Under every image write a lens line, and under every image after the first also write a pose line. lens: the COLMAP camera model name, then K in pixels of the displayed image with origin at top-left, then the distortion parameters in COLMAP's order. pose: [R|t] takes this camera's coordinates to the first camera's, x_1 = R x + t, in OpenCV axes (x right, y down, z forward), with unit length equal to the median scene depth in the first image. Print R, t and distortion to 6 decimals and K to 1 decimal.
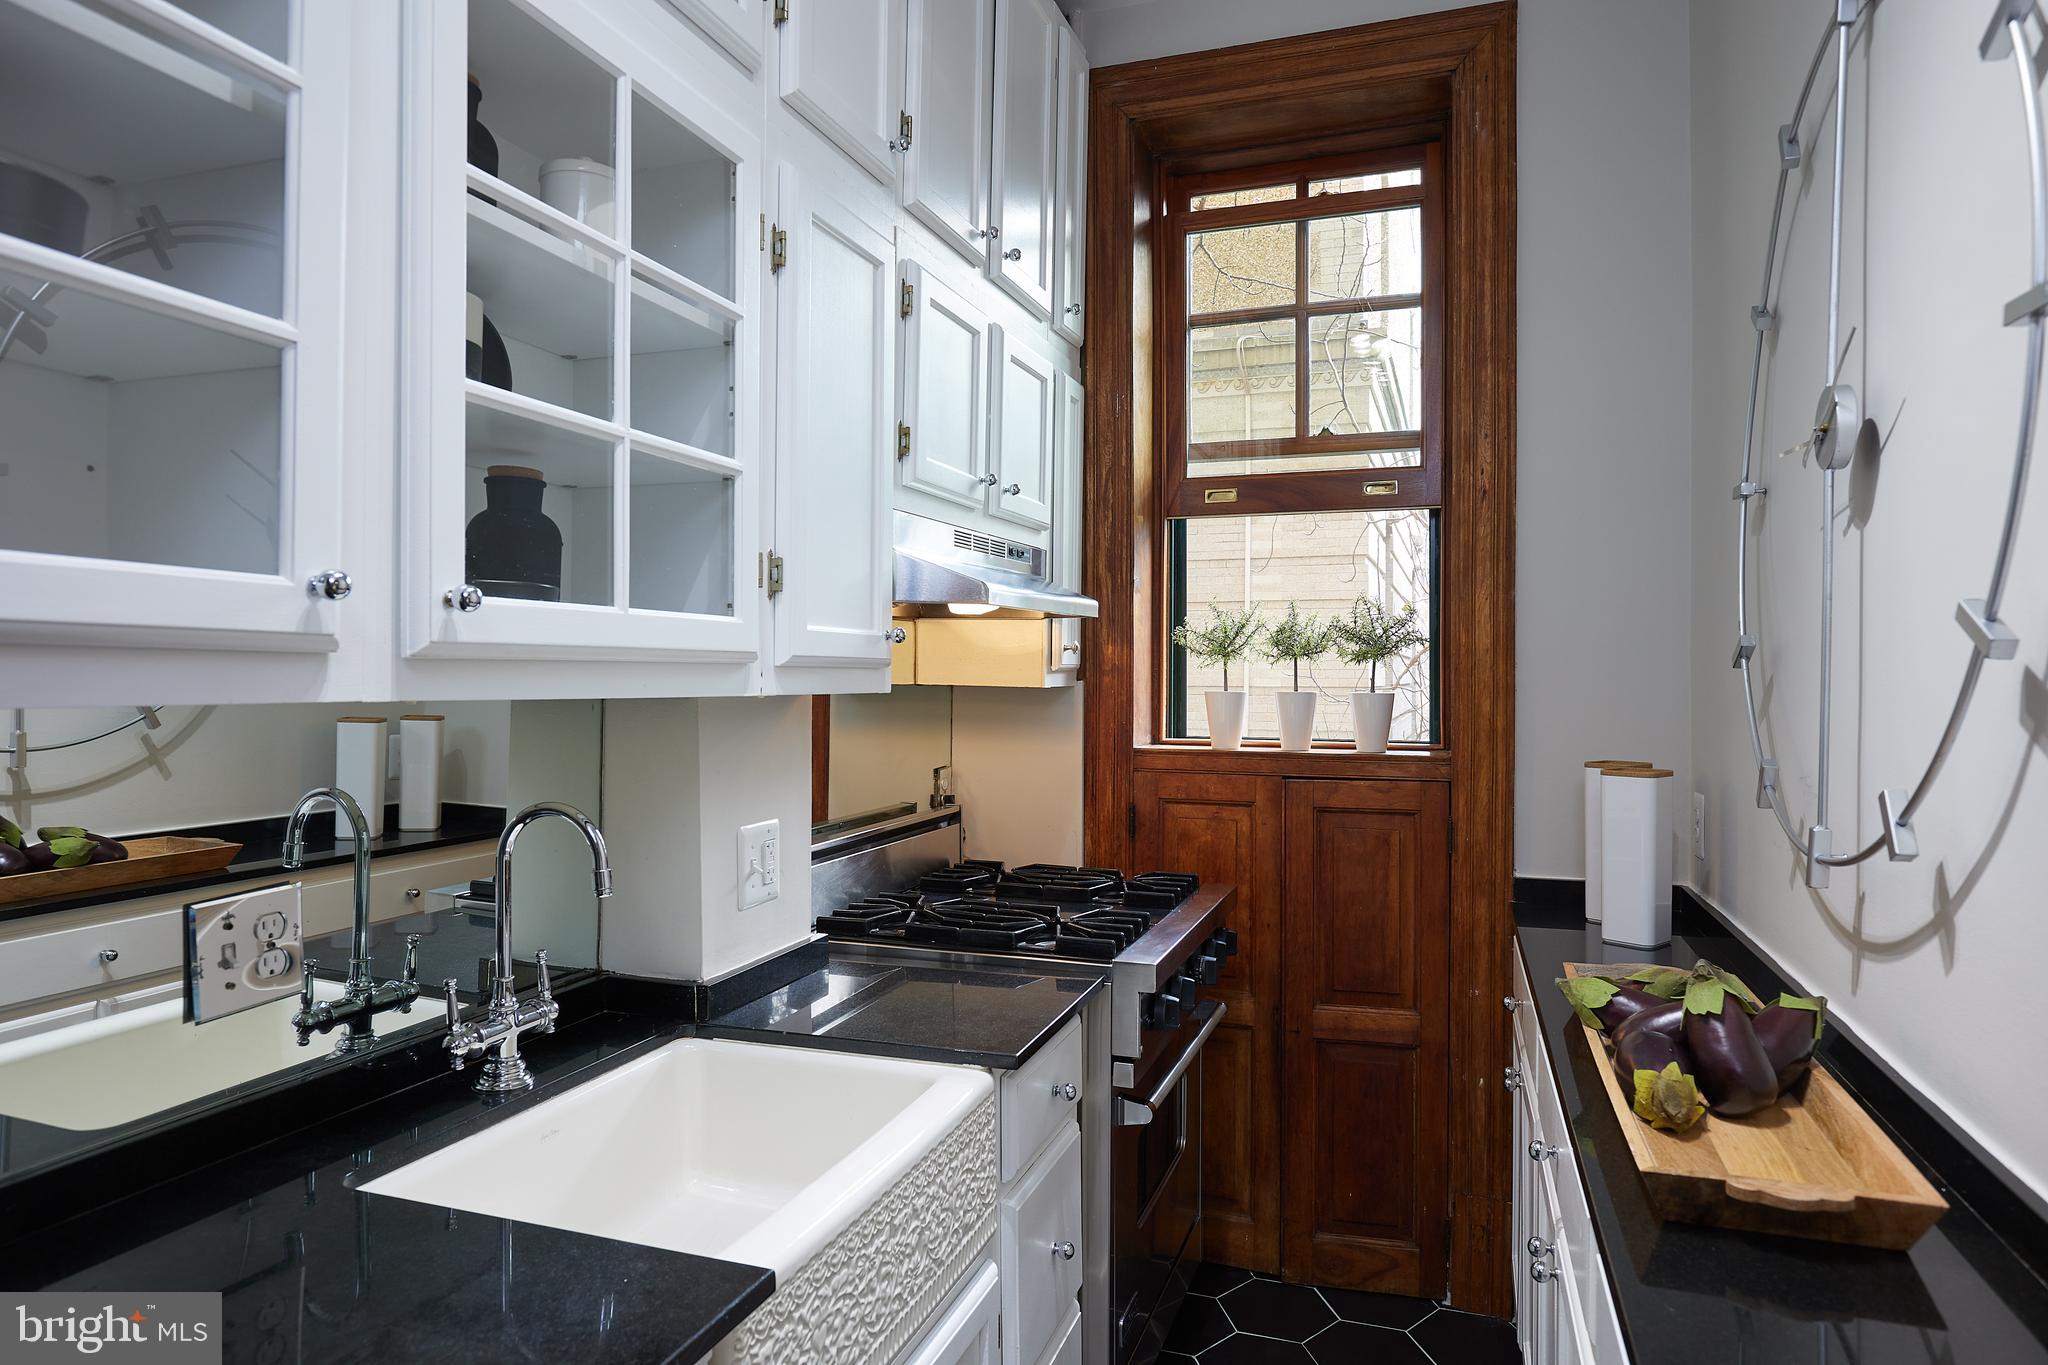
lens RADIAL K [[1205.4, 0, 1024.9], [0, 1205.4, 674.8], [0, 0, 1]] dist [-0.008529, 0.000519]
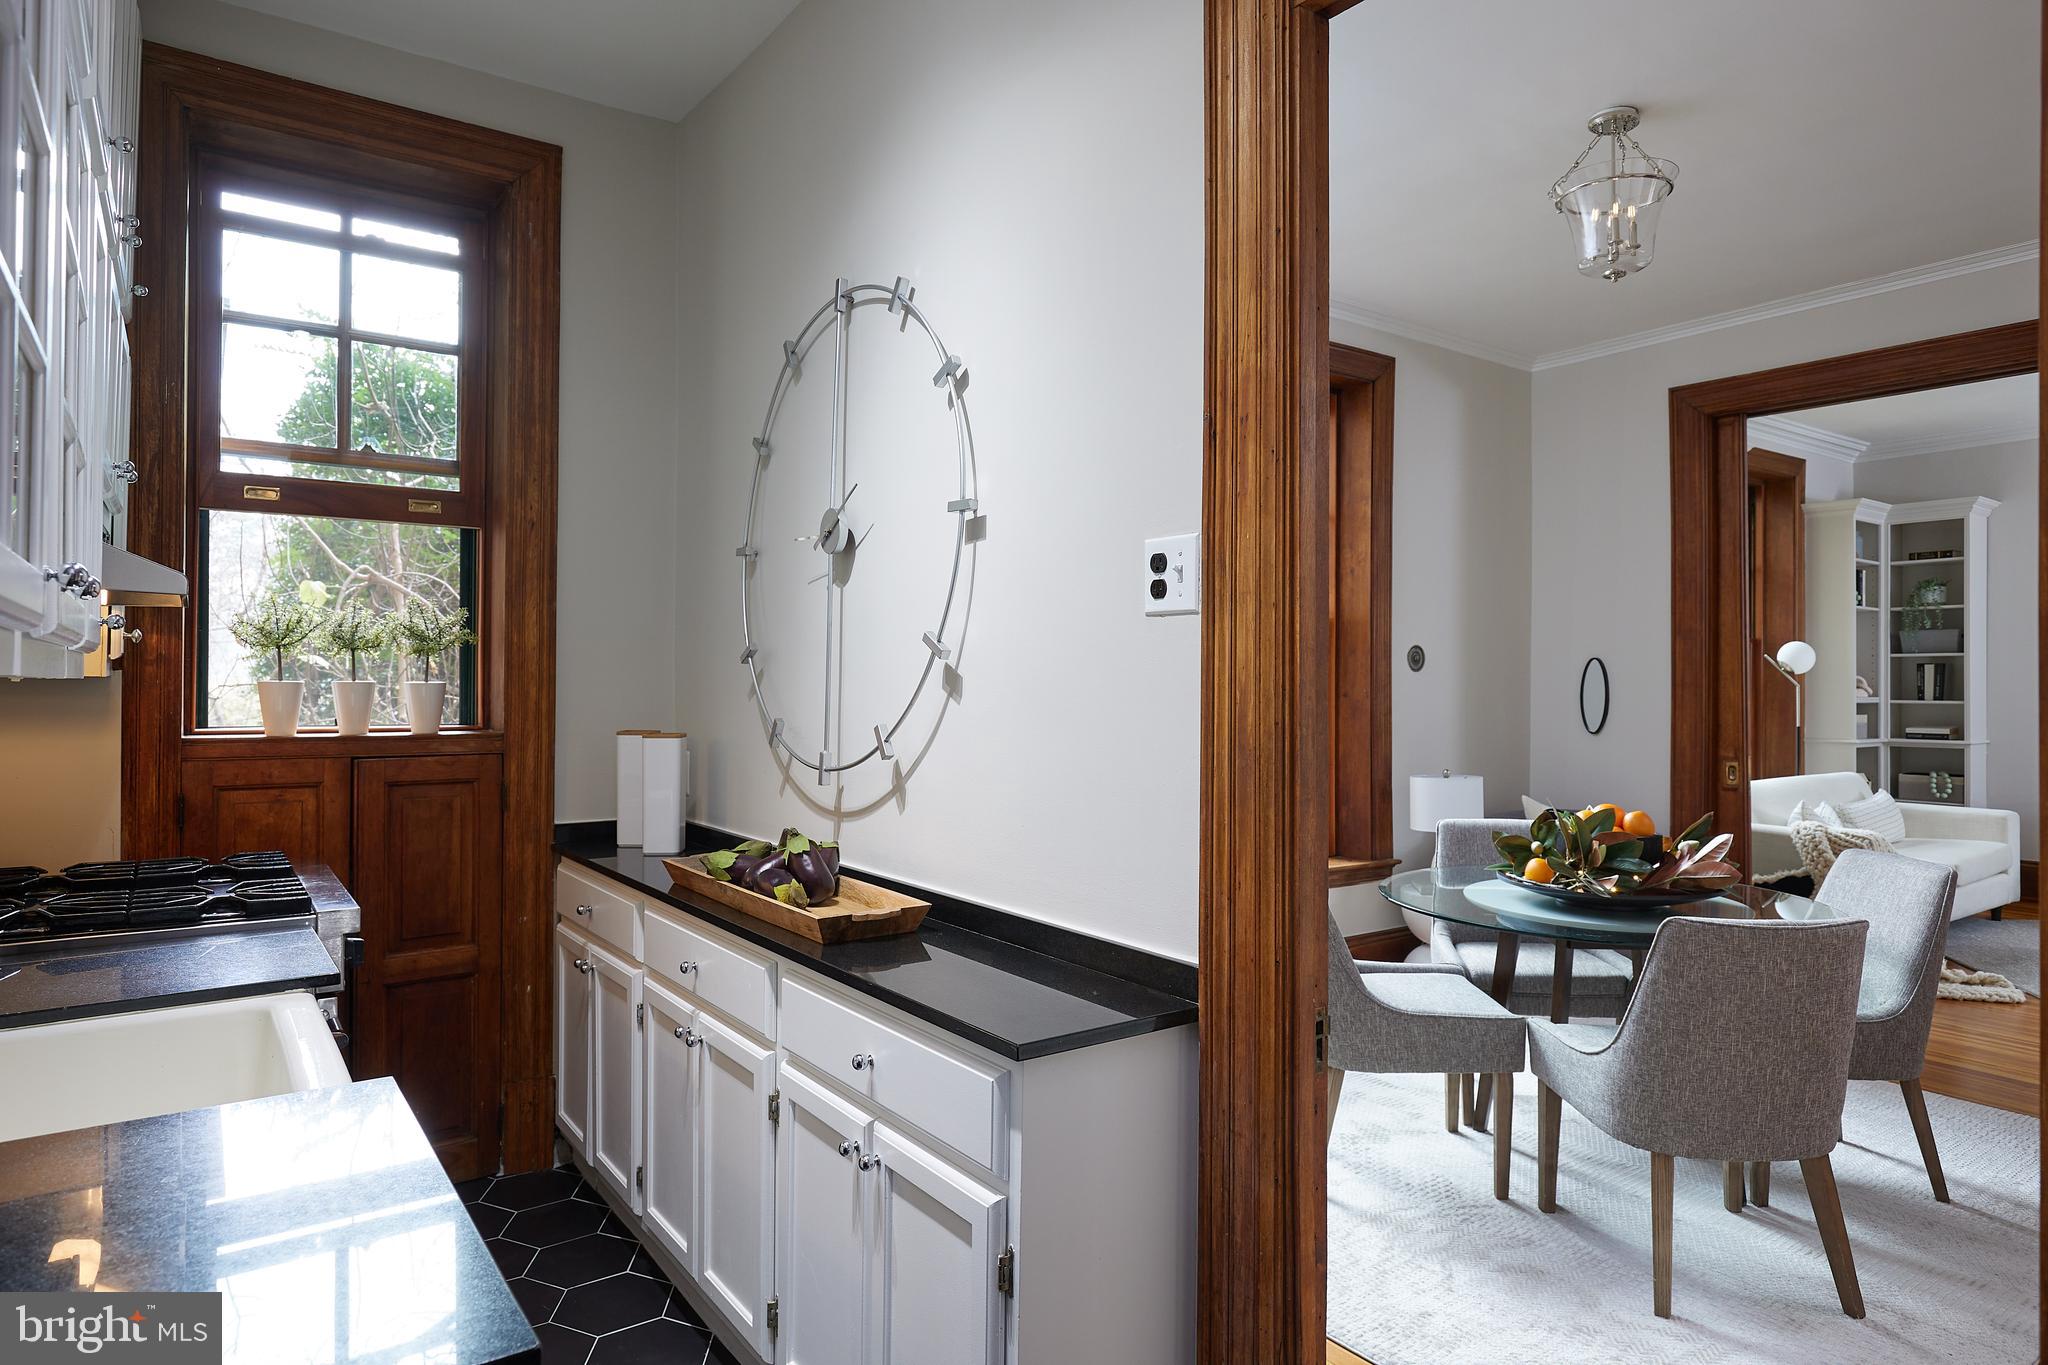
lens RADIAL K [[1205.4, 0, 1027.8], [0, 1205.4, 678.9], [0, 0, 1]] dist [-0.008529, 0.000519]
pose [[0.580213, 0.001934, 0.814462, -0.347923], [-0.005089, 0.999986, 0.001252, 0.007615], [-0.814449, -0.004871, 0.580215, -0.162576]]
